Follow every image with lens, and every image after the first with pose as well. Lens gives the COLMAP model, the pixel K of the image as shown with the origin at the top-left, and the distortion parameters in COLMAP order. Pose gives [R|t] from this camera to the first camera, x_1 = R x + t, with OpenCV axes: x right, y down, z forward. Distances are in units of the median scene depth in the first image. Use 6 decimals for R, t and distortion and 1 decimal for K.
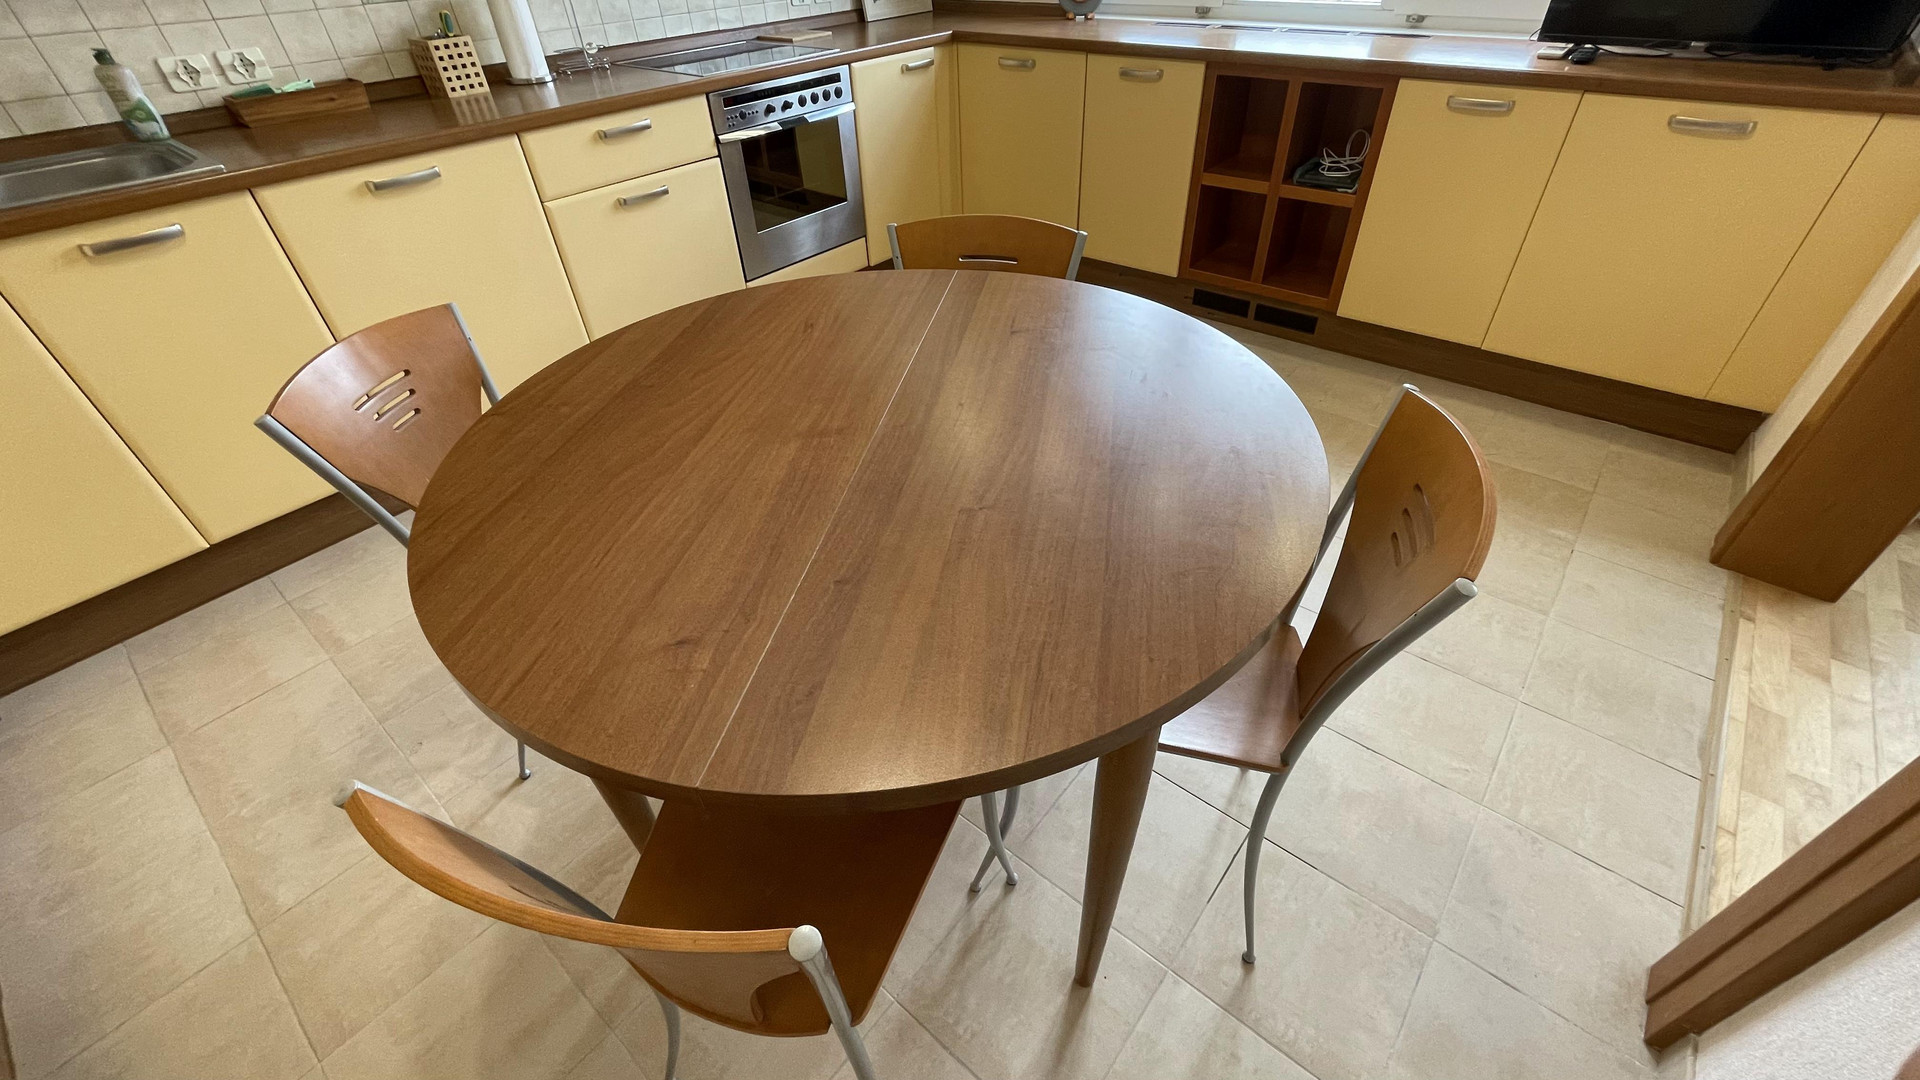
lens RADIAL K [[781.6, 0, 959.9], [0, 781.6, 535.0], [0, 0, 1]] dist [-0.001474, -0.000324]
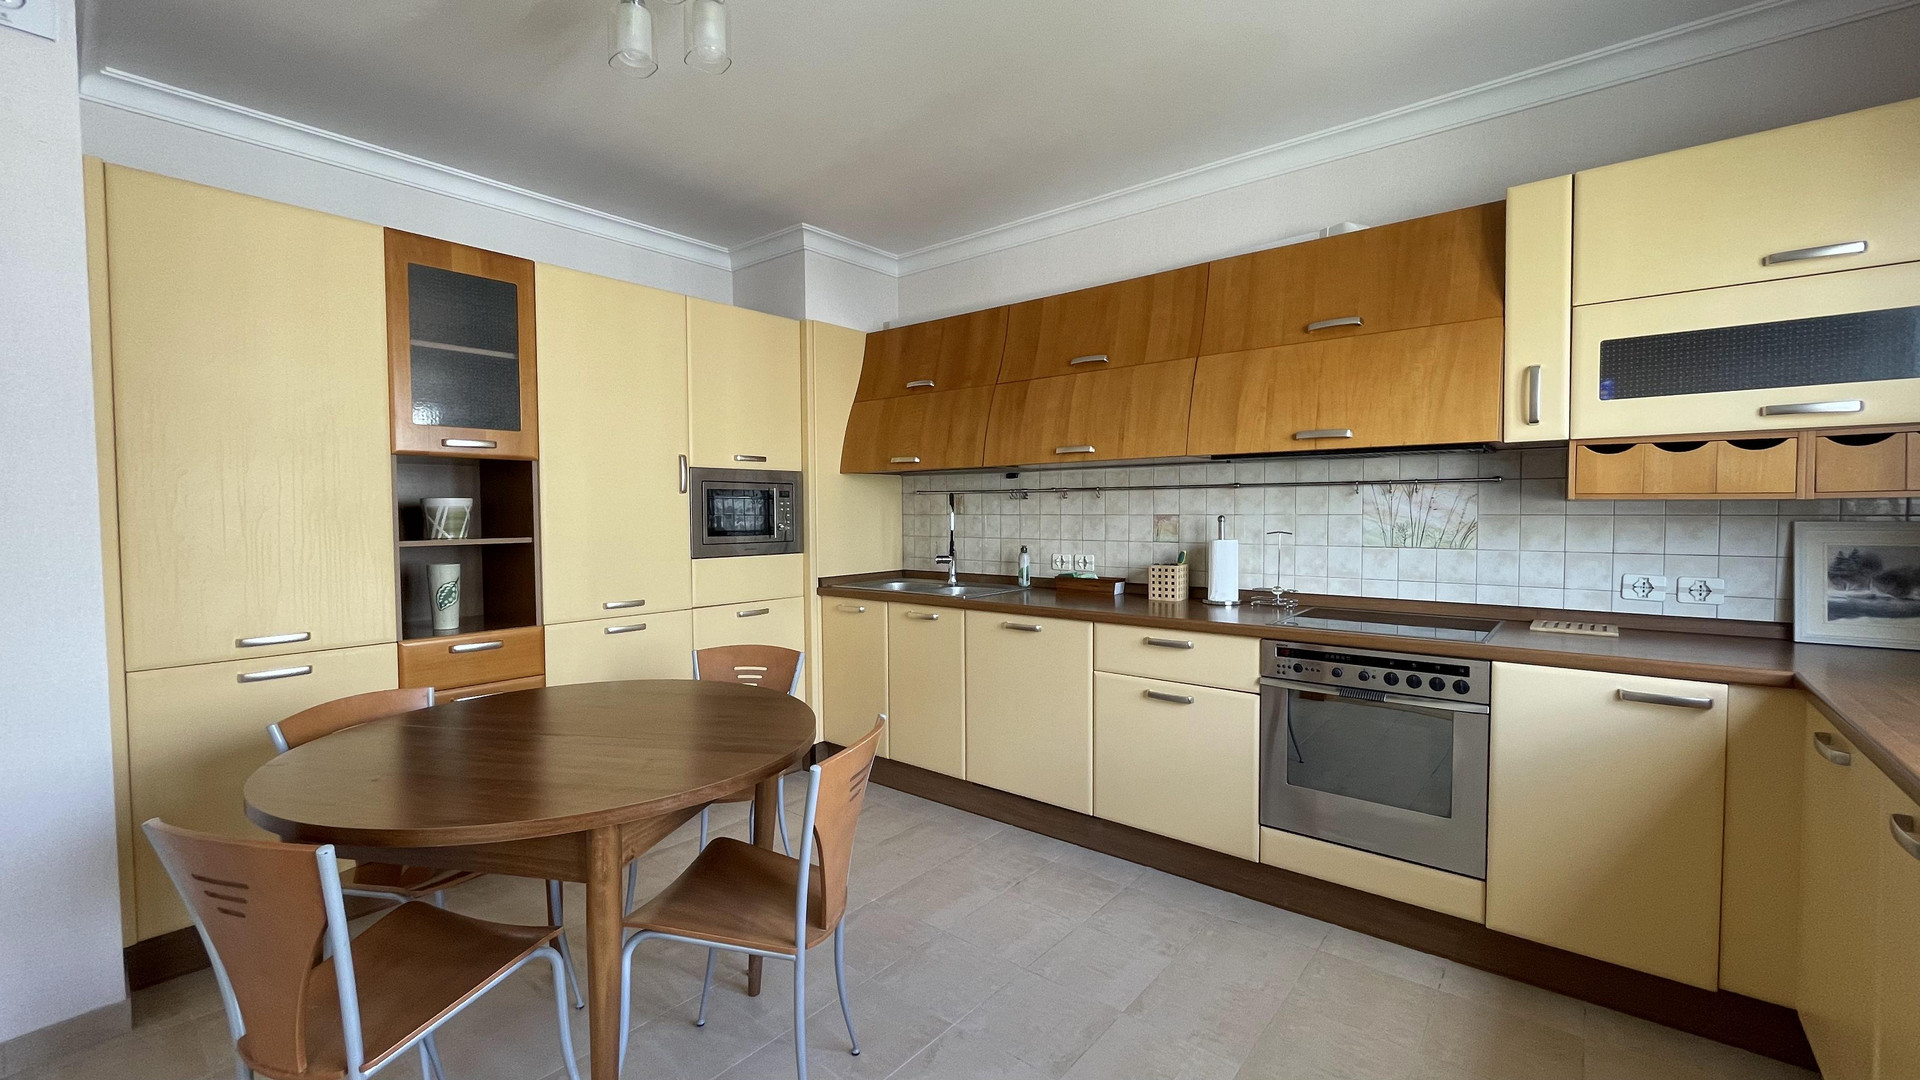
lens RADIAL K [[781.6, 0, 960.4], [0, 781.6, 539.0], [0, 0, 1]] dist [-0.001474, -0.000324]
pose [[0.002175, 0.071229, -0.997458, 0.742068], [-0.625683, 0.778192, 0.054207, -0.515815], [0.780074, 0.623974, 0.046260, 0.612827]]
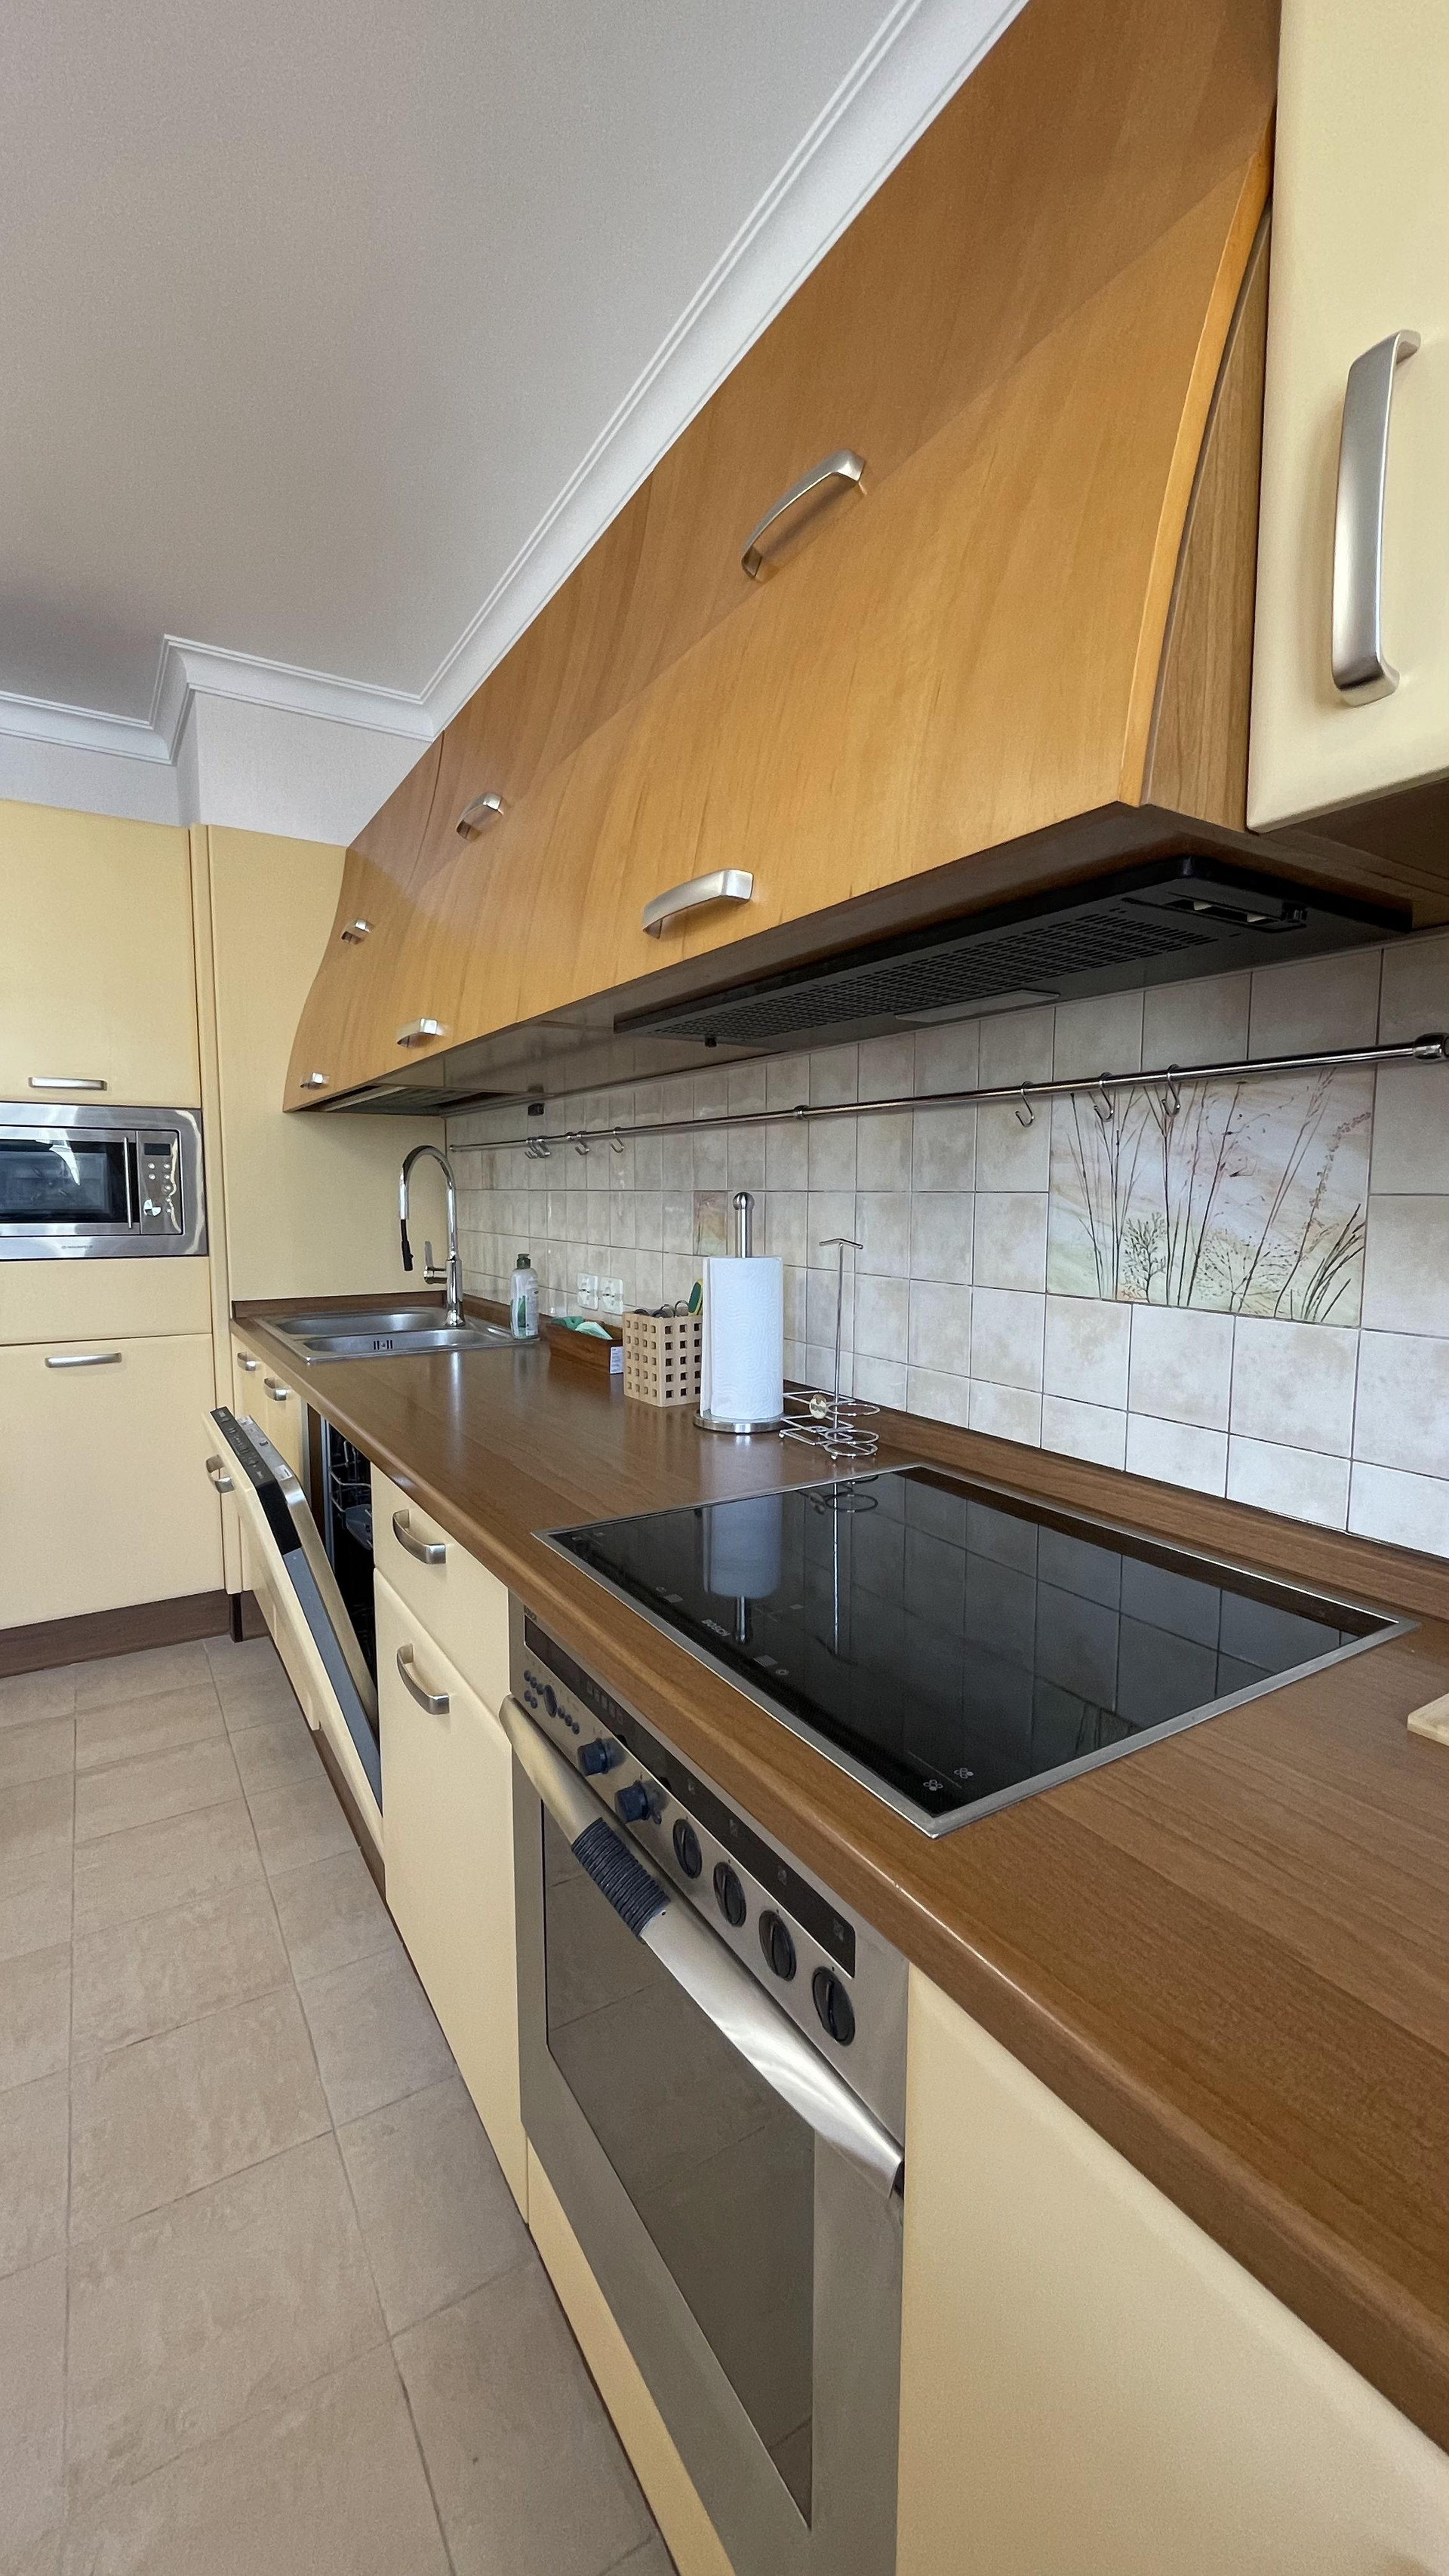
lens RADIAL K [[1048.7, 0, 728.6], [0, 1048.7, 1286.8], [0, 0, 1]] dist [-0.001474, -0.000324]
pose [[-0.316804, 0.118095, -0.941110, 0.045485], [-0.593165, 0.749582, 0.293737, -0.906653], [0.740129, 0.651291, -0.167421, 1.150755]]
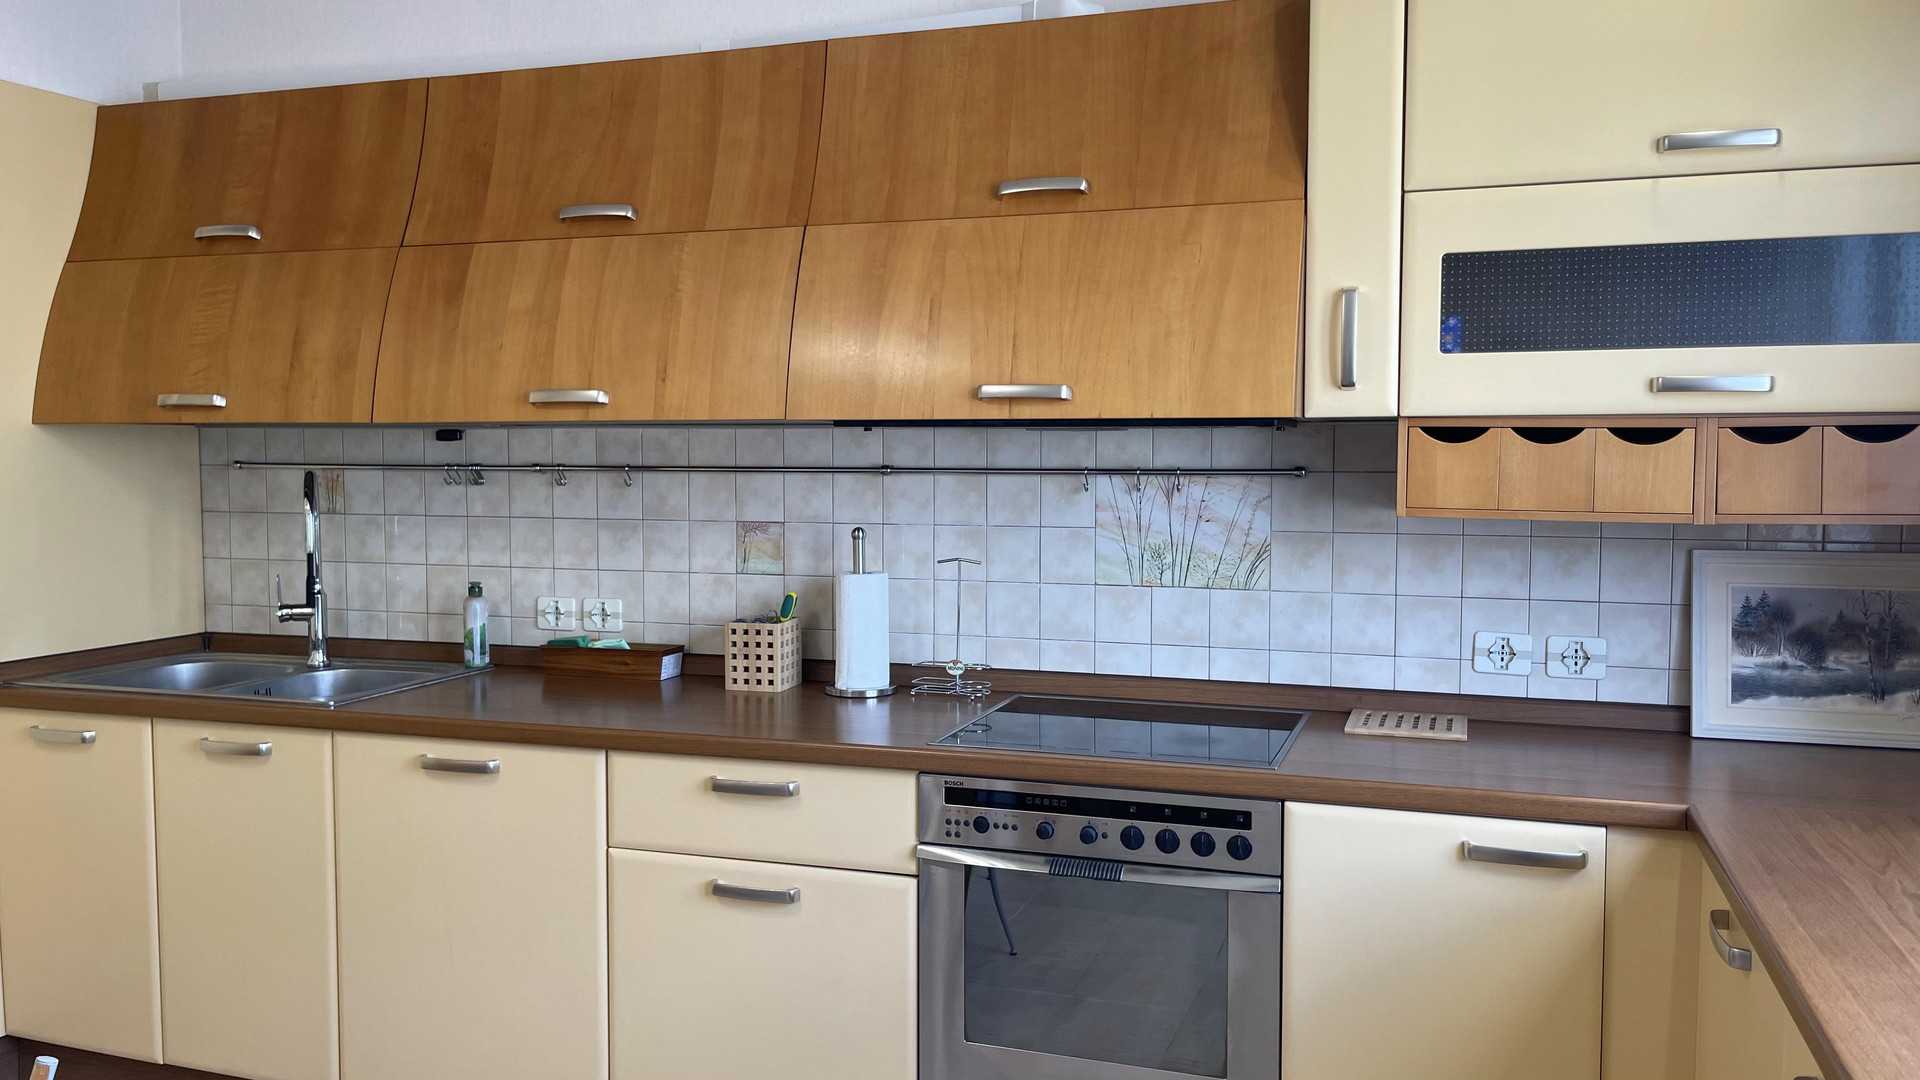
lens RADIAL K [[1470.8, 0, 964.2], [0, 1470.8, 541.7], [0, 0, 1]] dist [0.073329, -0.084447]
pose [[0.351624, 0.091640, -0.931645, 0.682390], [-0.599551, 0.786357, -0.148935, -0.604550], [0.718957, 0.610938, 0.331445, 0.634136]]
